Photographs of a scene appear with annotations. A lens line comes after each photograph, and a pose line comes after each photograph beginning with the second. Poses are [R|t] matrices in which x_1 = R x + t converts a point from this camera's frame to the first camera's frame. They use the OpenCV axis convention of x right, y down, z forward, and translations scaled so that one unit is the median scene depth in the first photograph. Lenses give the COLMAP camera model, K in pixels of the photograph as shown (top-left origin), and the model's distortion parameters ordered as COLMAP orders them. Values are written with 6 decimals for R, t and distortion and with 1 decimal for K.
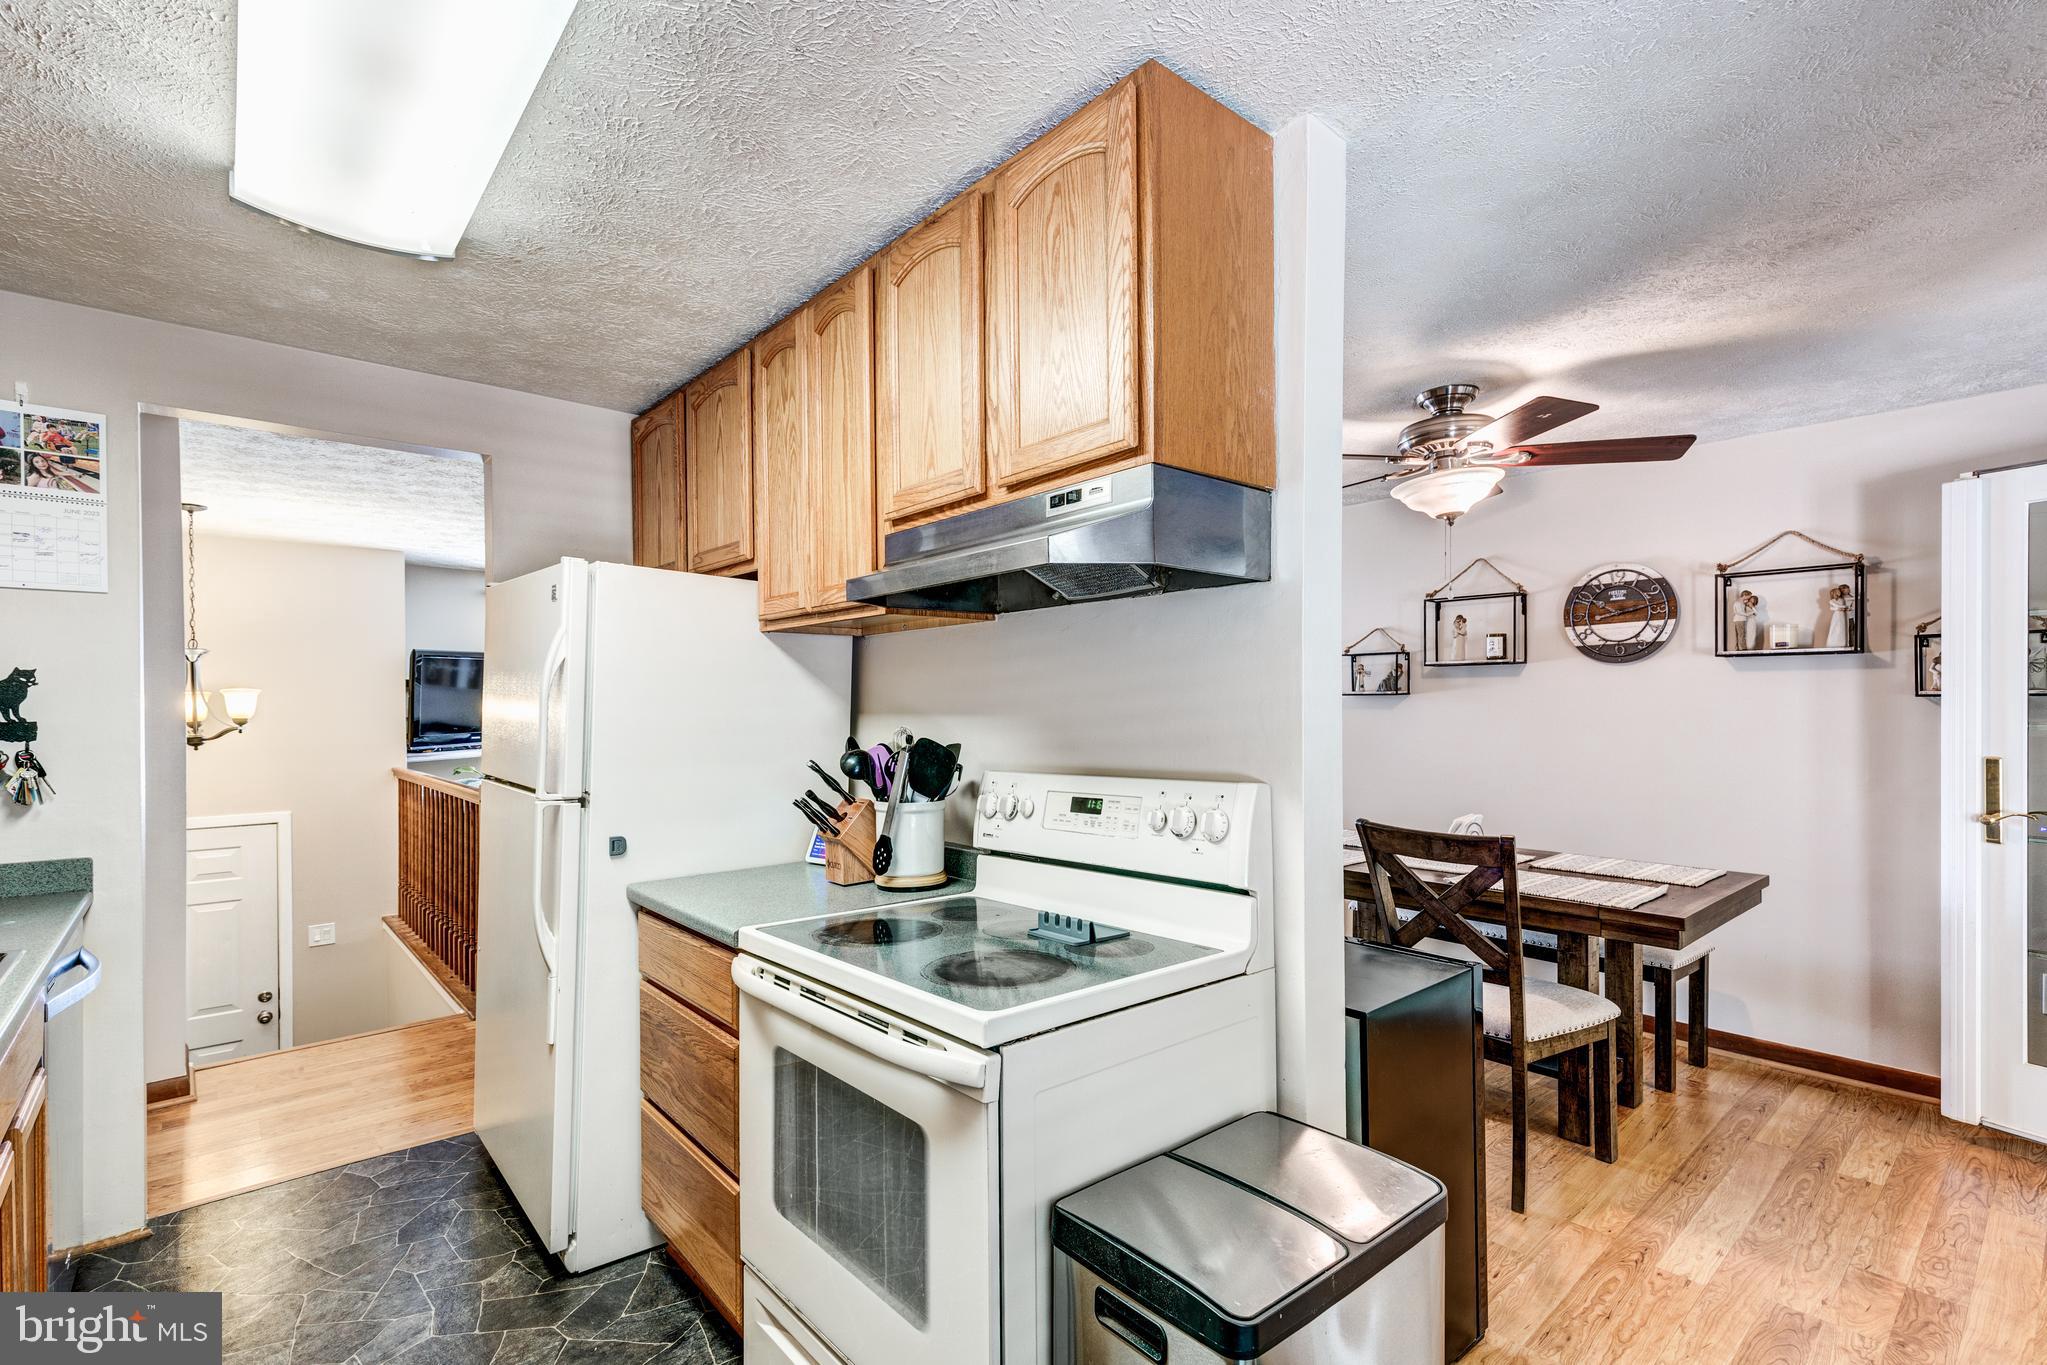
lens RADIAL K [[921.5, 0, 989.9], [0, 921.5, 712.8], [0, 0, 1]] dist [0.001549, -0.000207]
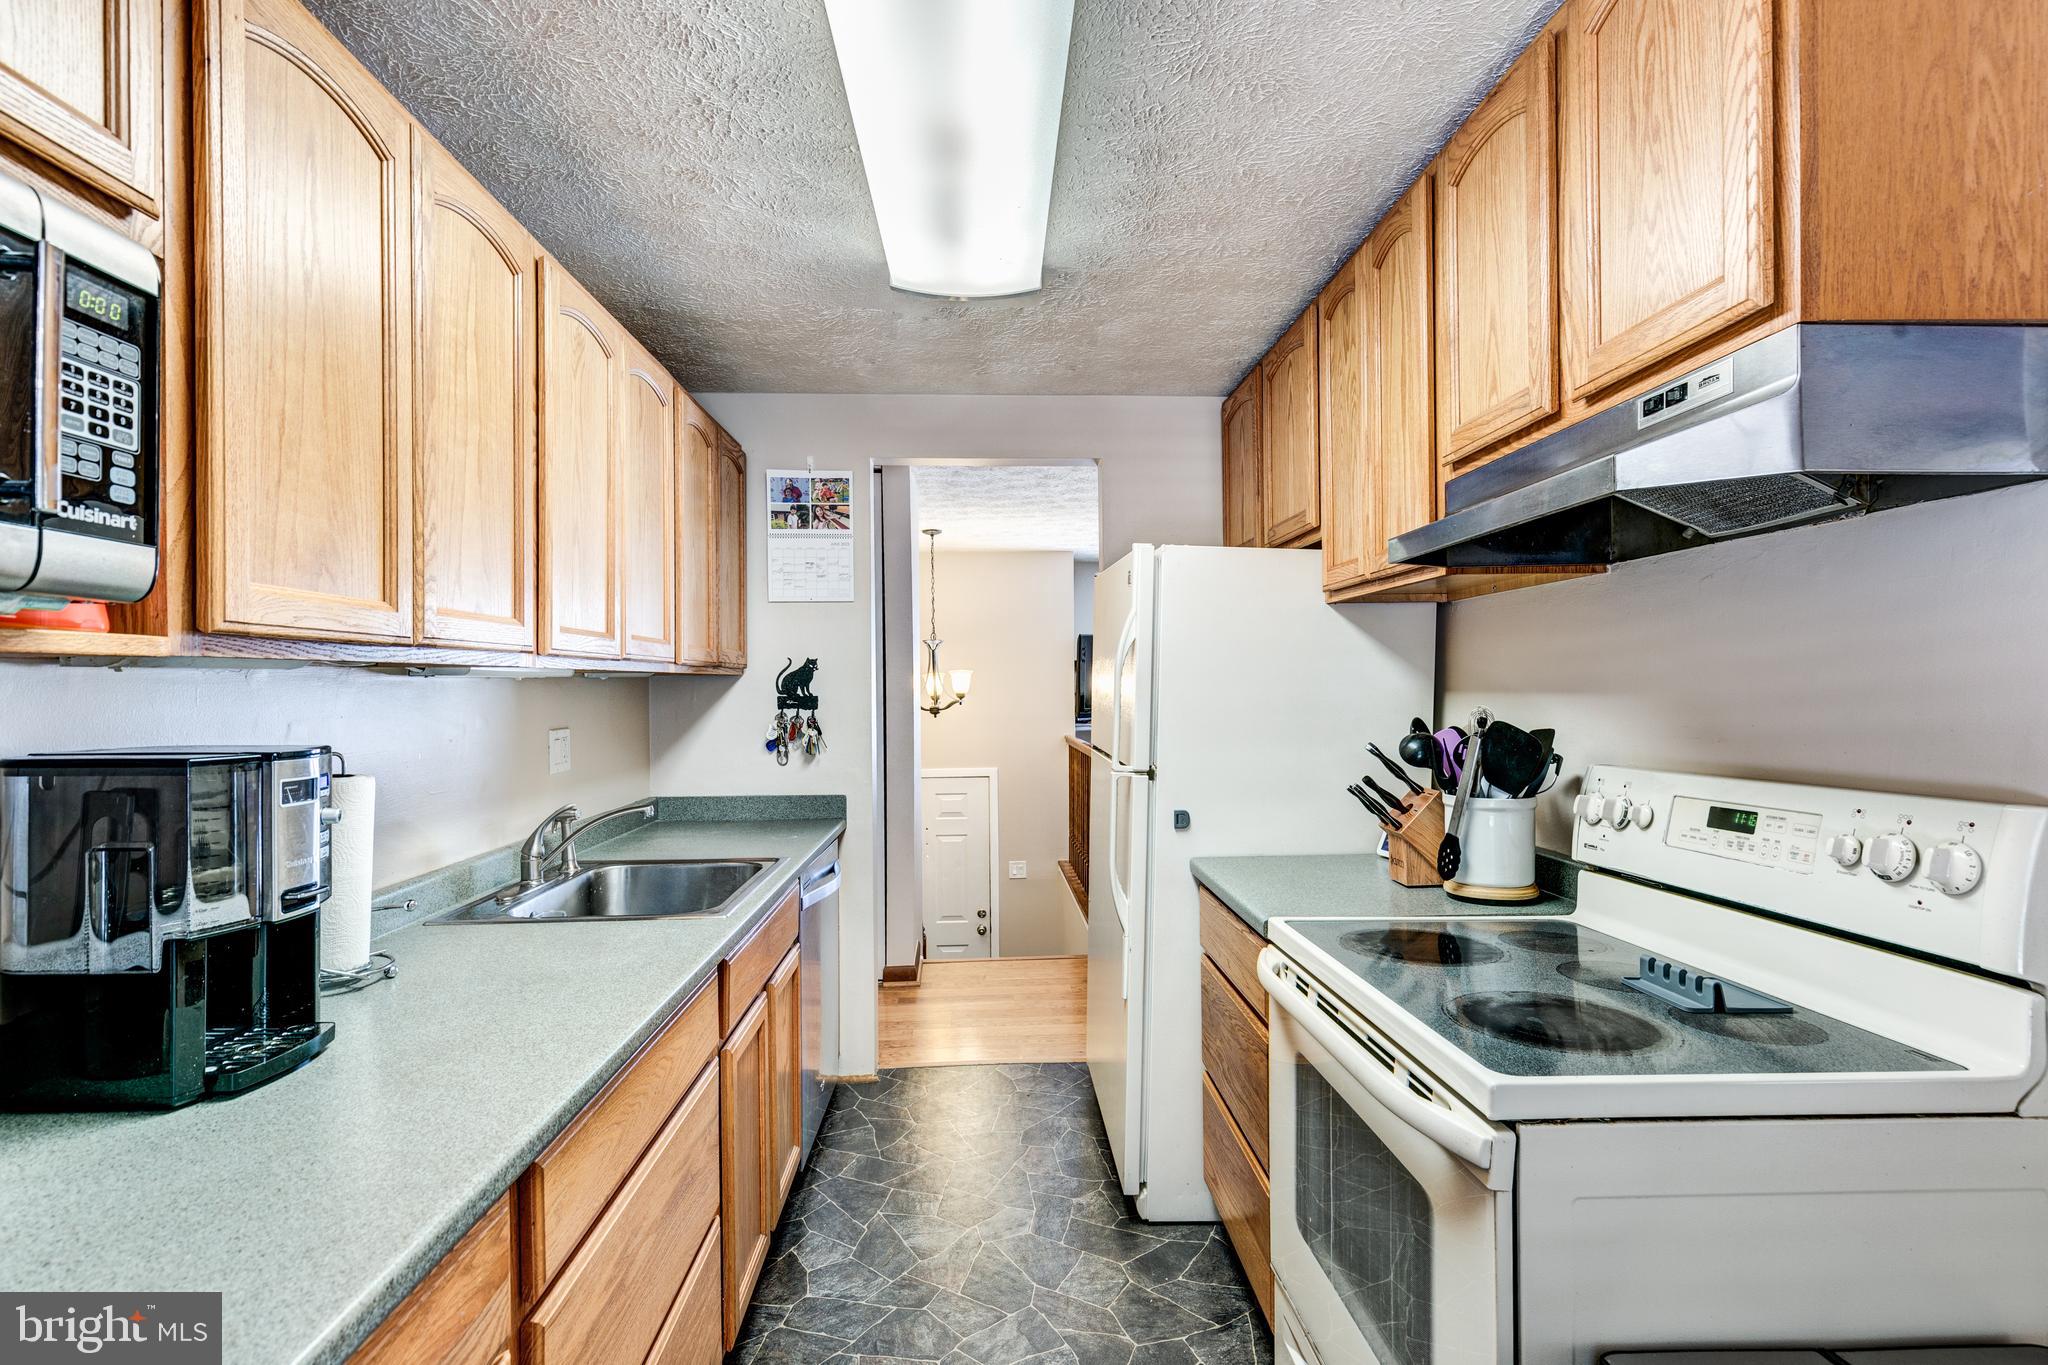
lens RADIAL K [[928.3, 0, 1026.6], [0, 928.3, 688.8], [0, 0, 1]] dist [0.001069, -0.000809]
pose [[0.797811, 0.000163, -0.602908, 0.089146], [0.000017, 1.000000, 0.000292, -0.001839], [0.602908, -0.000243, 0.797811, 0.075134]]
